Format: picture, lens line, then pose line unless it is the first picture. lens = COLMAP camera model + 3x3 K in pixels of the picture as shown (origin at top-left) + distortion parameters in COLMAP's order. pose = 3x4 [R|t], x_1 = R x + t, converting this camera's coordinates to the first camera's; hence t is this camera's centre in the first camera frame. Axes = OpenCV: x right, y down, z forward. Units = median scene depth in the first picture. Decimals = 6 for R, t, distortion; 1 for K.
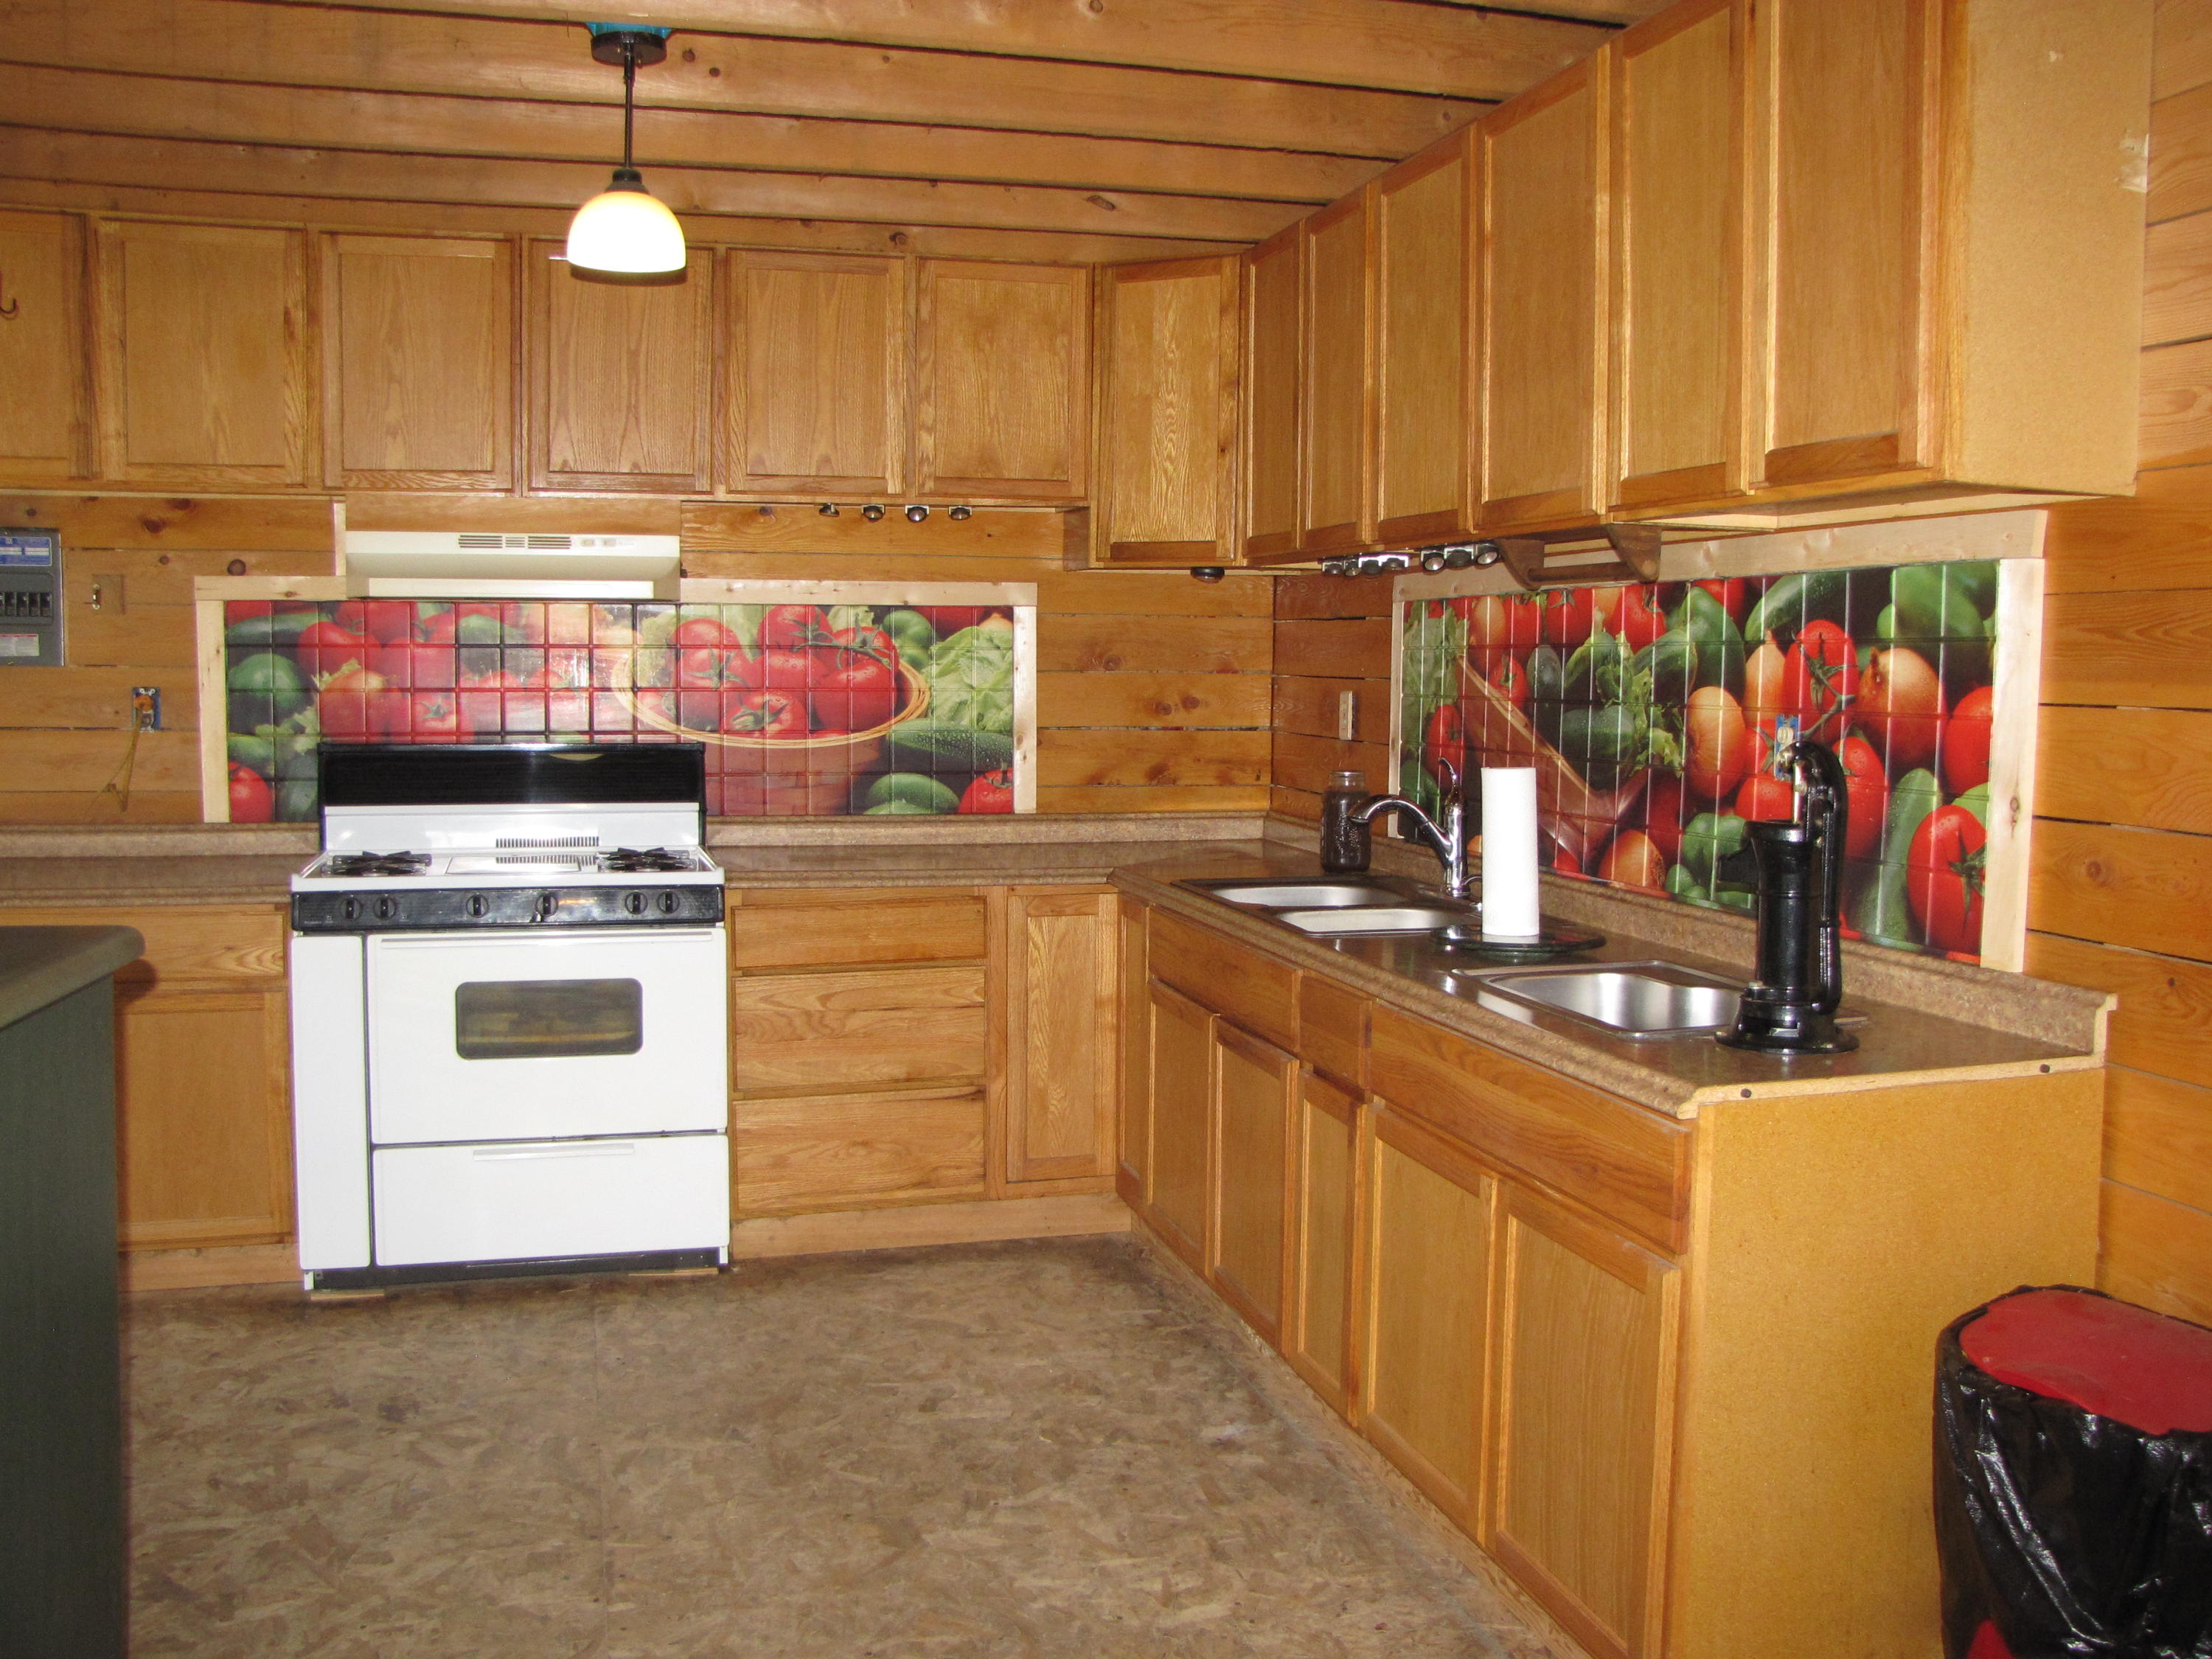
lens RADIAL K [[1893.6, 0, 1107.7], [0, 1893.6, 827.1], [0, 0, 1]] dist [-0.175079, 0.142645]
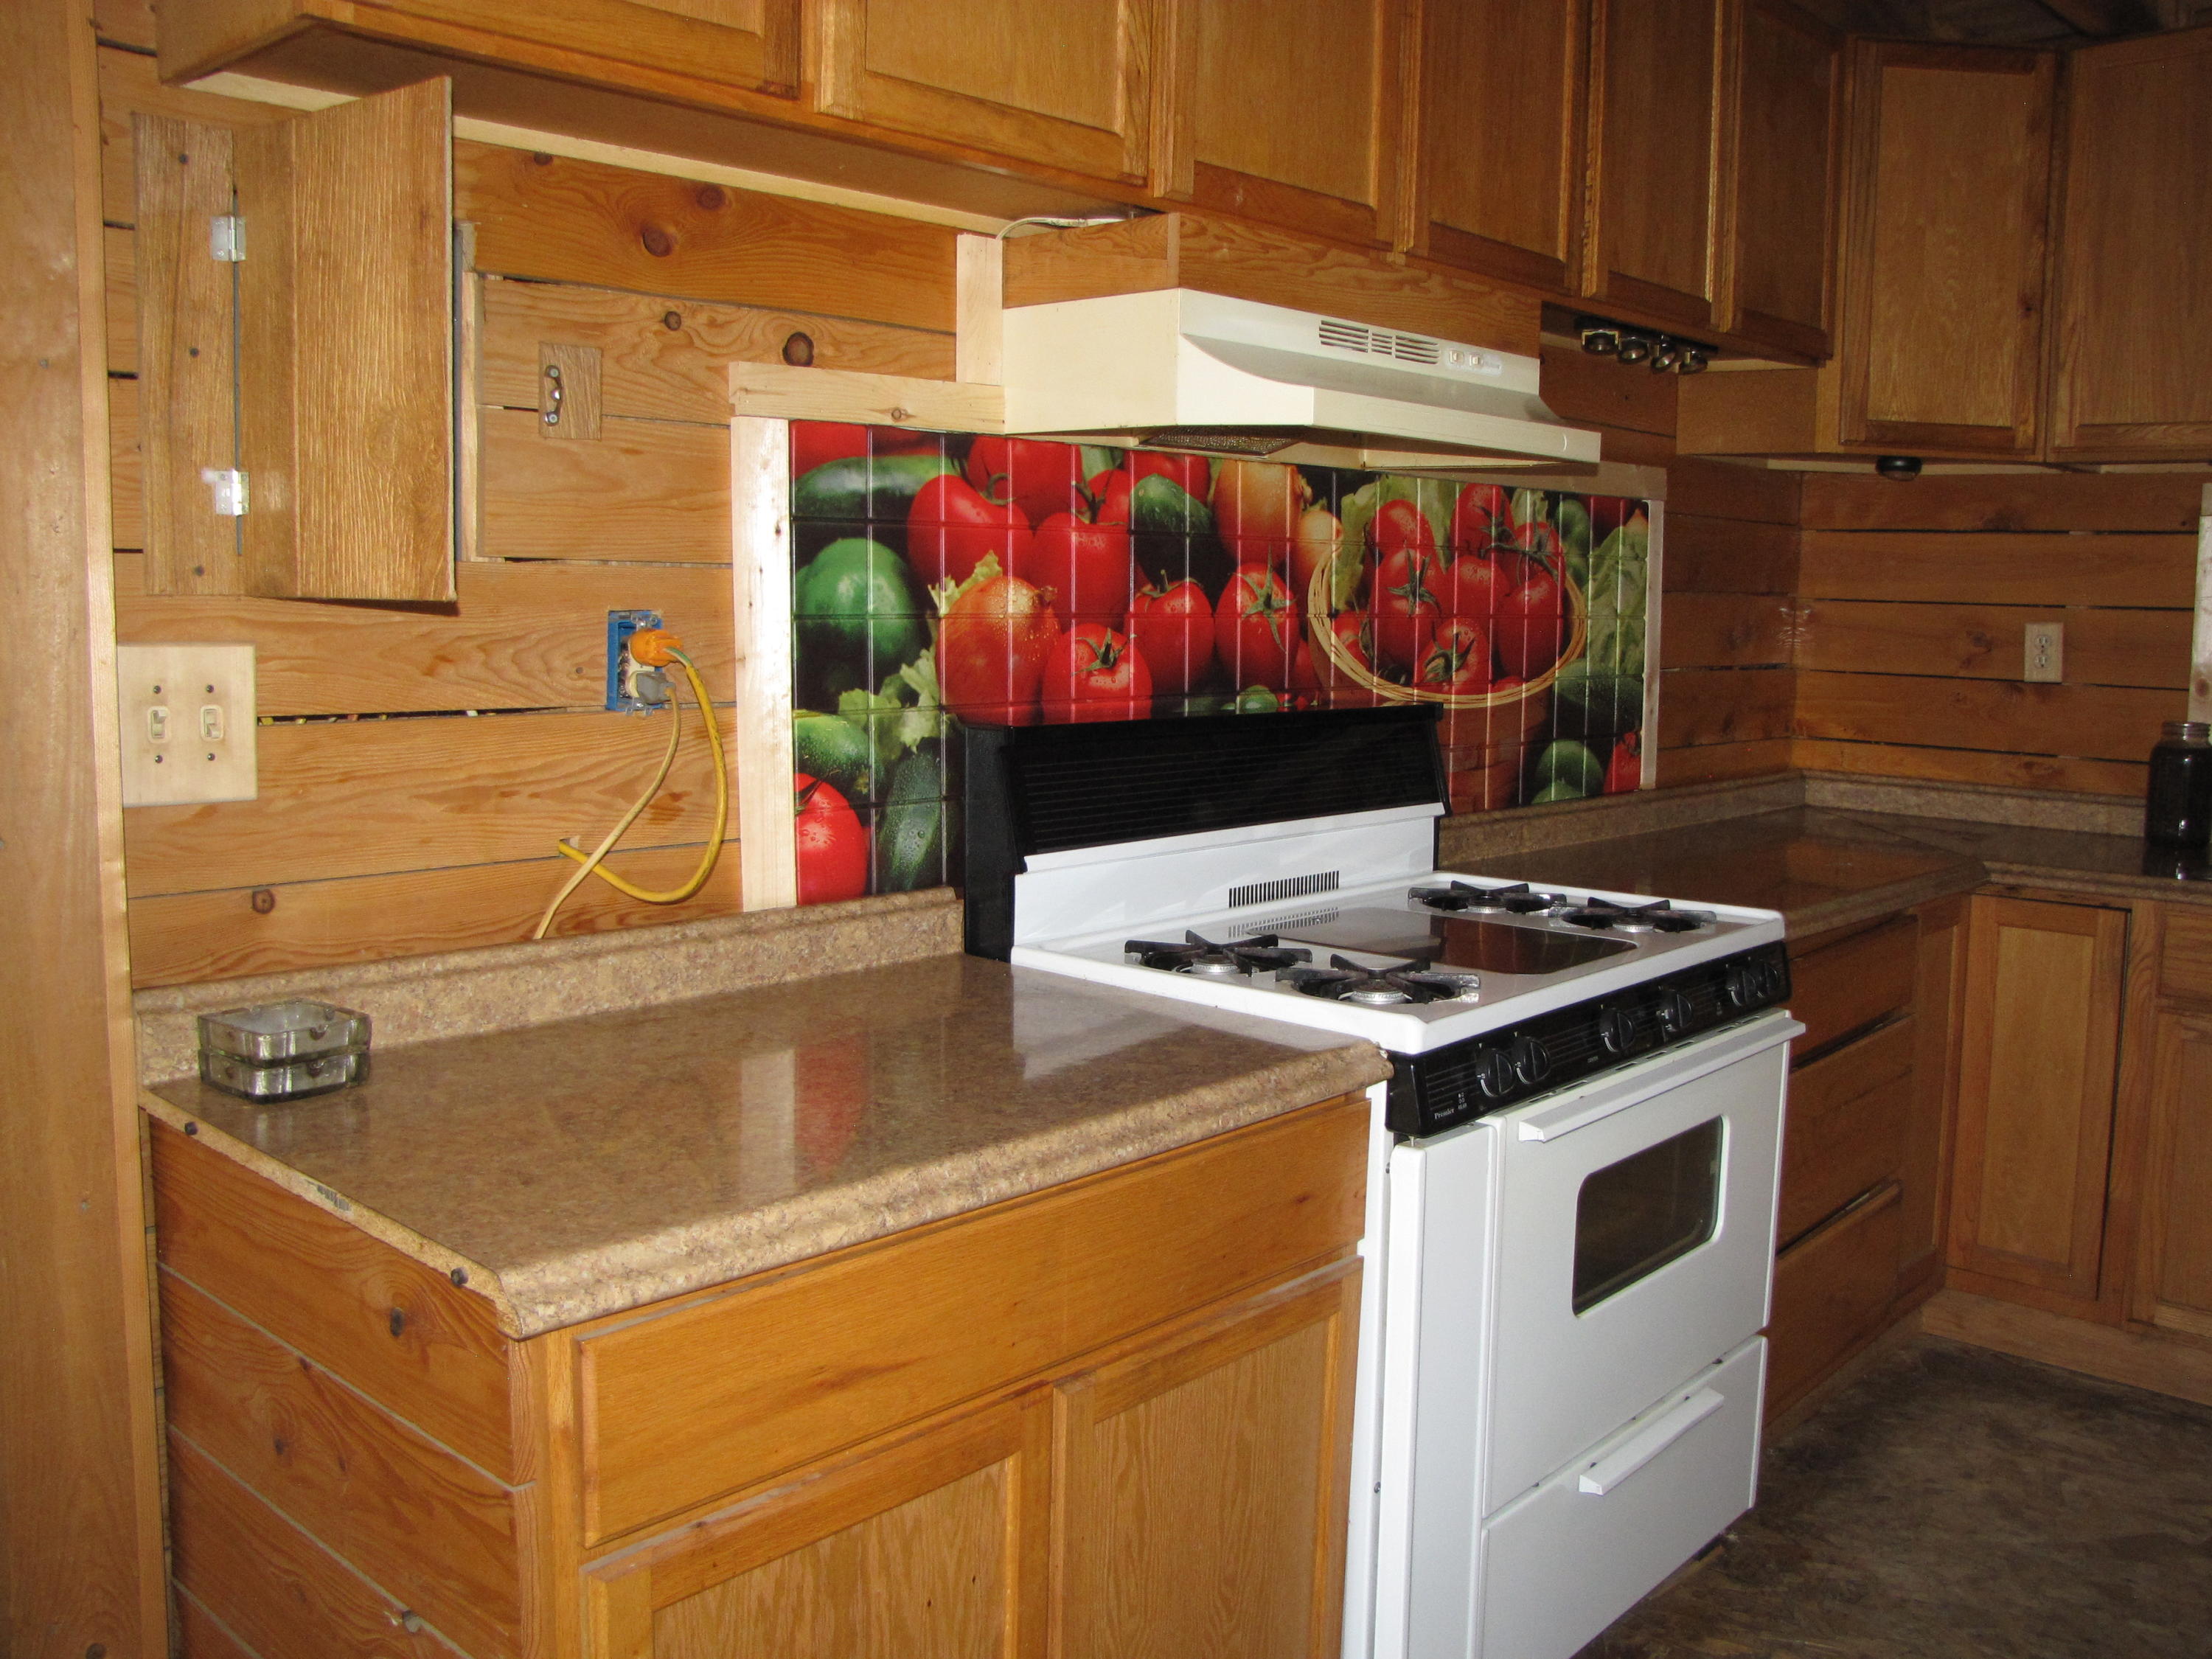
lens RADIAL K [[1893.6, 0, 1116.8], [0, 1893.6, 811.6], [0, 0, 1]] dist [-0.175079, 0.142645]
pose [[0.858106, -0.058107, 0.510173, -0.646068], [0.040328, 0.998134, 0.045851, -0.043990], [-0.511886, -0.018771, 0.858848, 0.548550]]
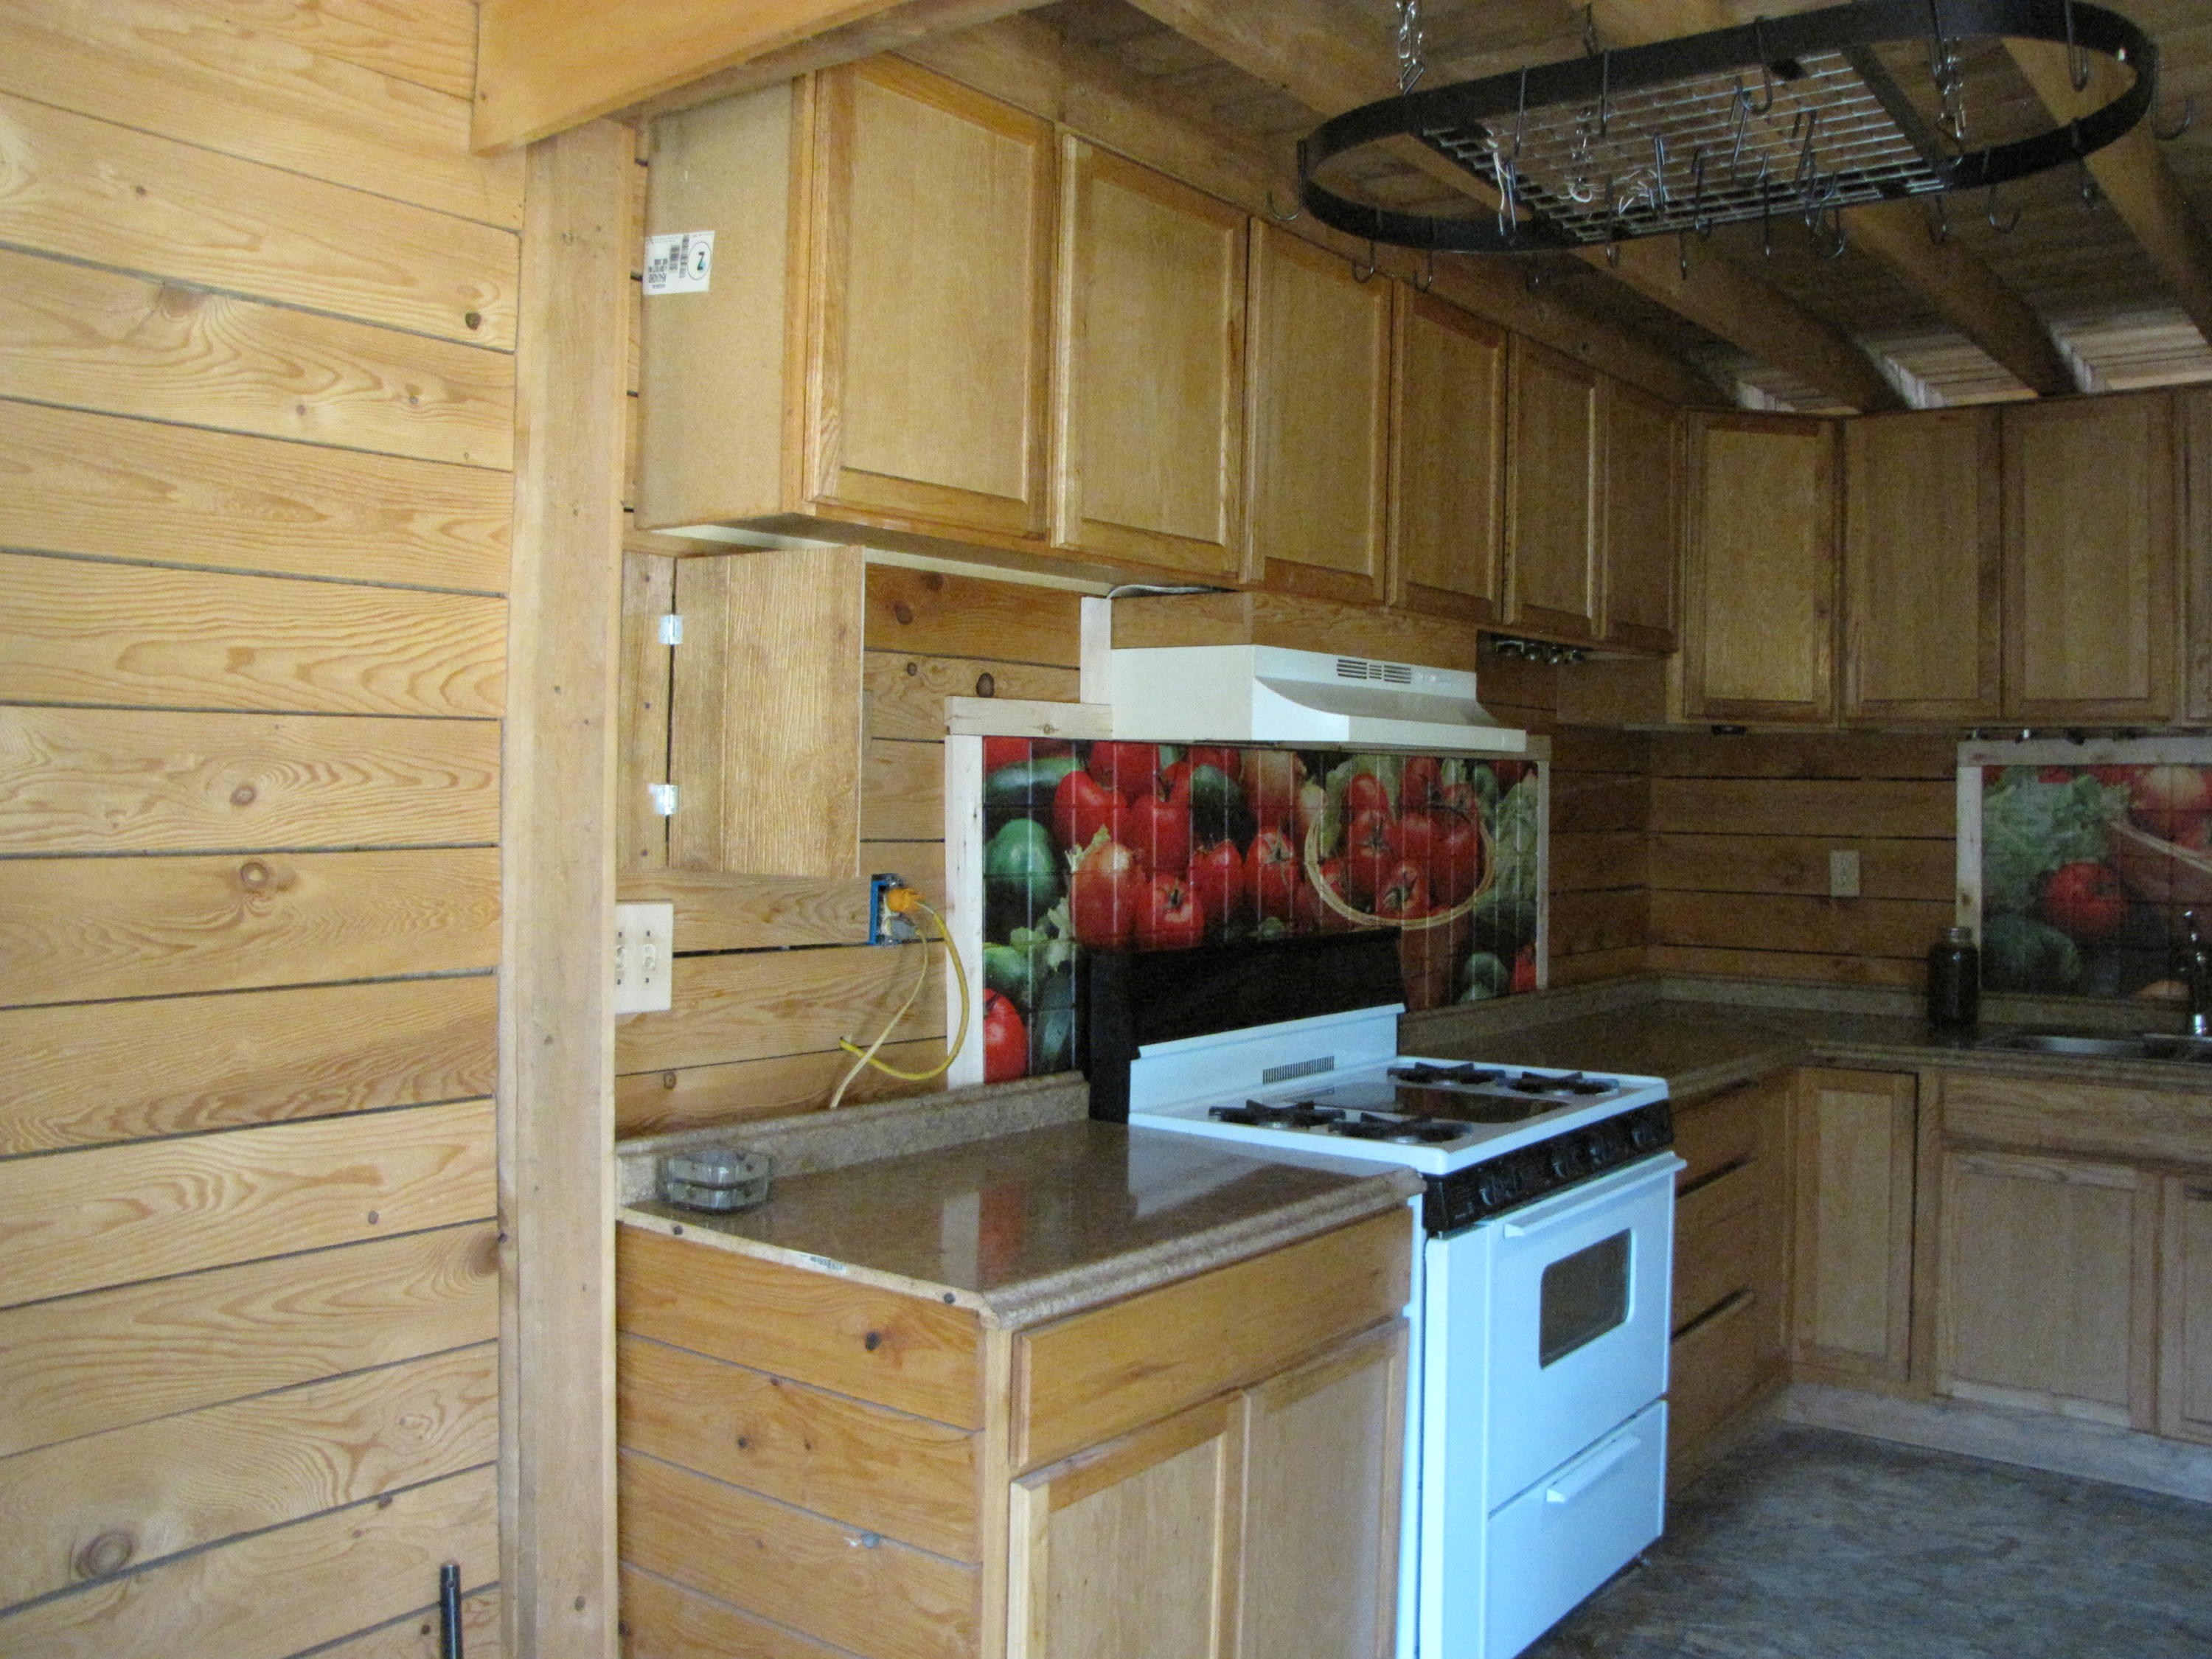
lens RADIAL K [[1893.6, 0, 1087.7], [0, 1893.6, 807.0], [0, 0, 1]] dist [-0.175079, 0.142645]
pose [[0.813762, -0.004541, 0.581181, -0.824873], [0.048365, 0.997030, -0.059929, -0.056826], [-0.579183, 0.076877, 0.811565, 0.436549]]
